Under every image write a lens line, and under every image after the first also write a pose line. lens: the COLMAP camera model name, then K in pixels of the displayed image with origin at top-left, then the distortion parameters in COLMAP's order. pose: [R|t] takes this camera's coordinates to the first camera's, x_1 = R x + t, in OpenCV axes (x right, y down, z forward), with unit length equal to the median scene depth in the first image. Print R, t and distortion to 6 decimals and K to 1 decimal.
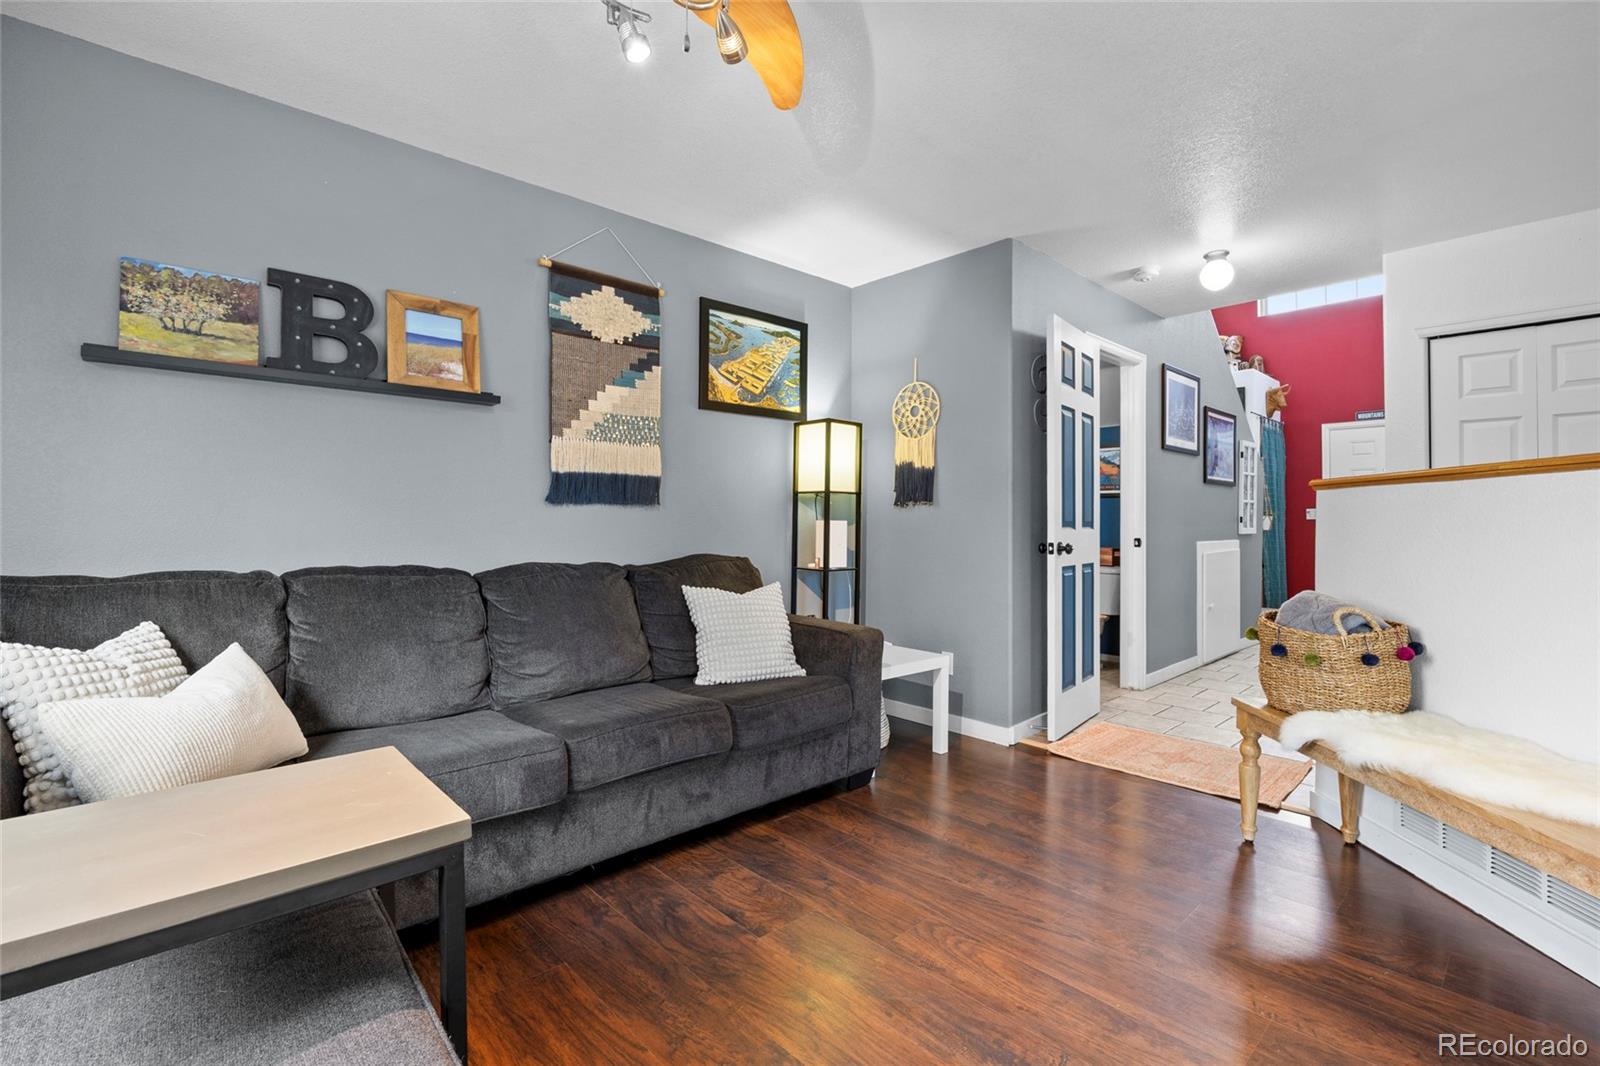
lens RADIAL K [[730.6, 0, 804.2], [0, 730.6, 516.2], [0, 0, 1]] dist [0.002028, 0.001481]
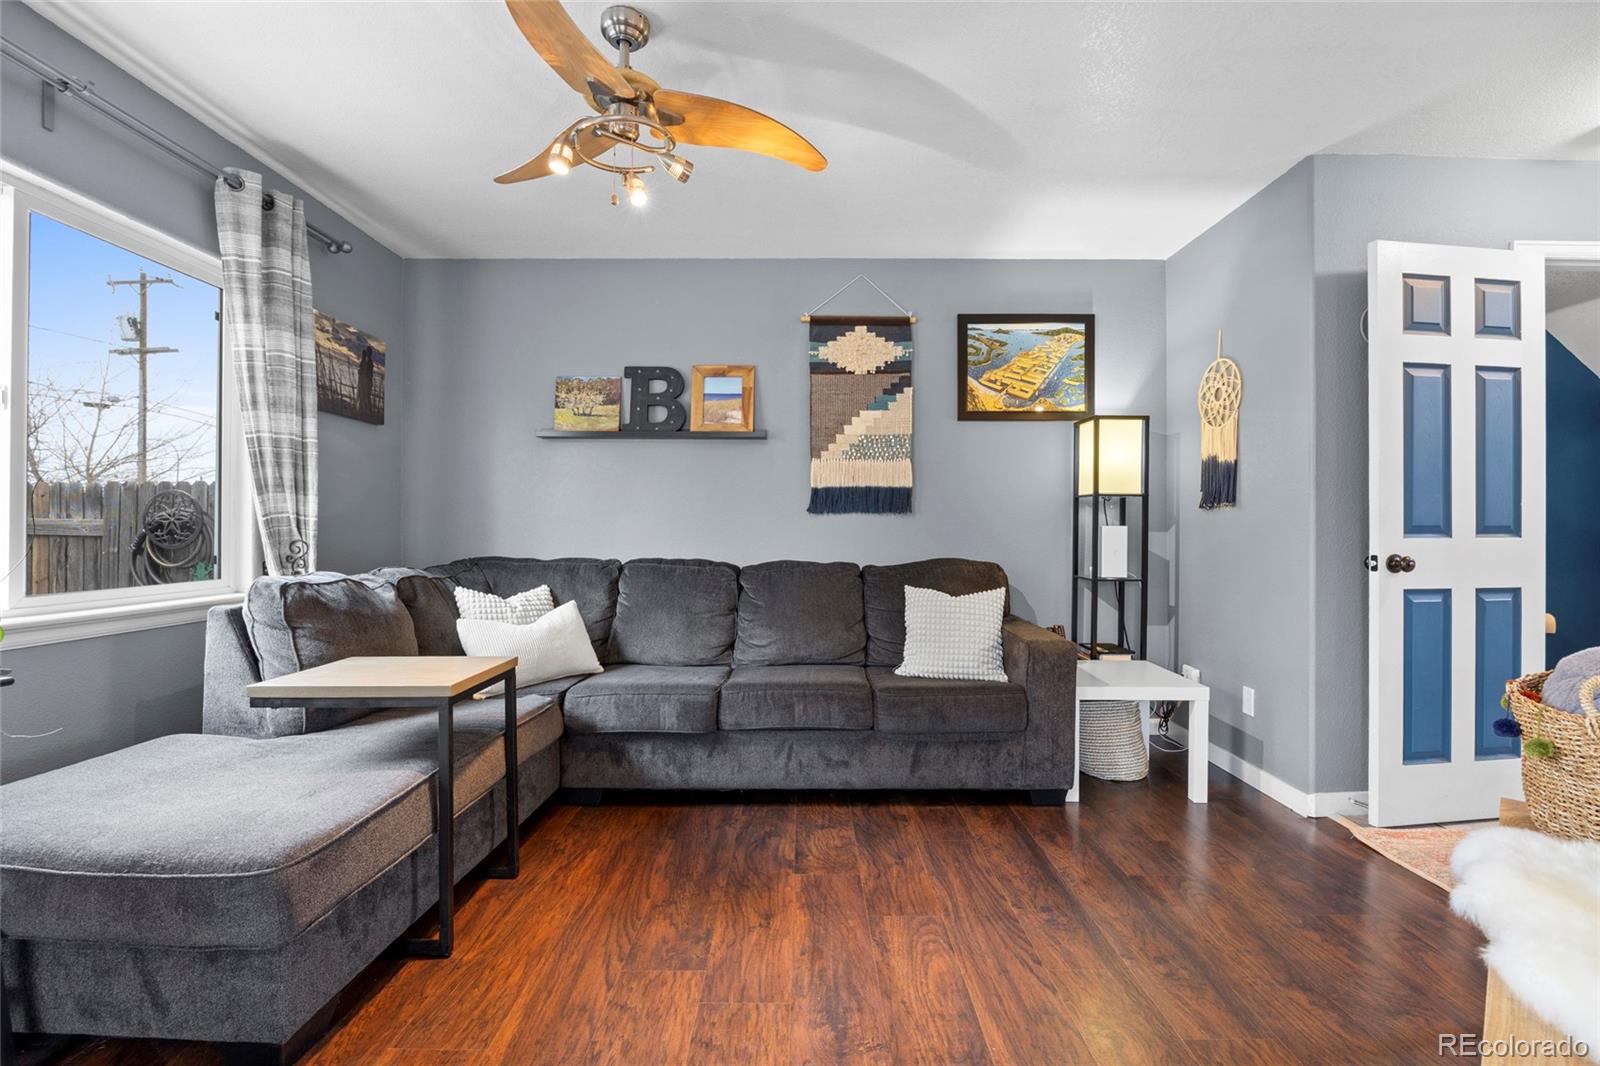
lens RADIAL K [[730.6, 0, 806.4], [0, 730.6, 531.3], [0, 0, 1]] dist [0.002028, 0.001481]
pose [[0.728964, 0.001758, -0.684550, 0.524342], [0.007165, 0.999922, 0.010197, 0.000522], [0.684514, -0.012338, 0.728895, 0.098177]]
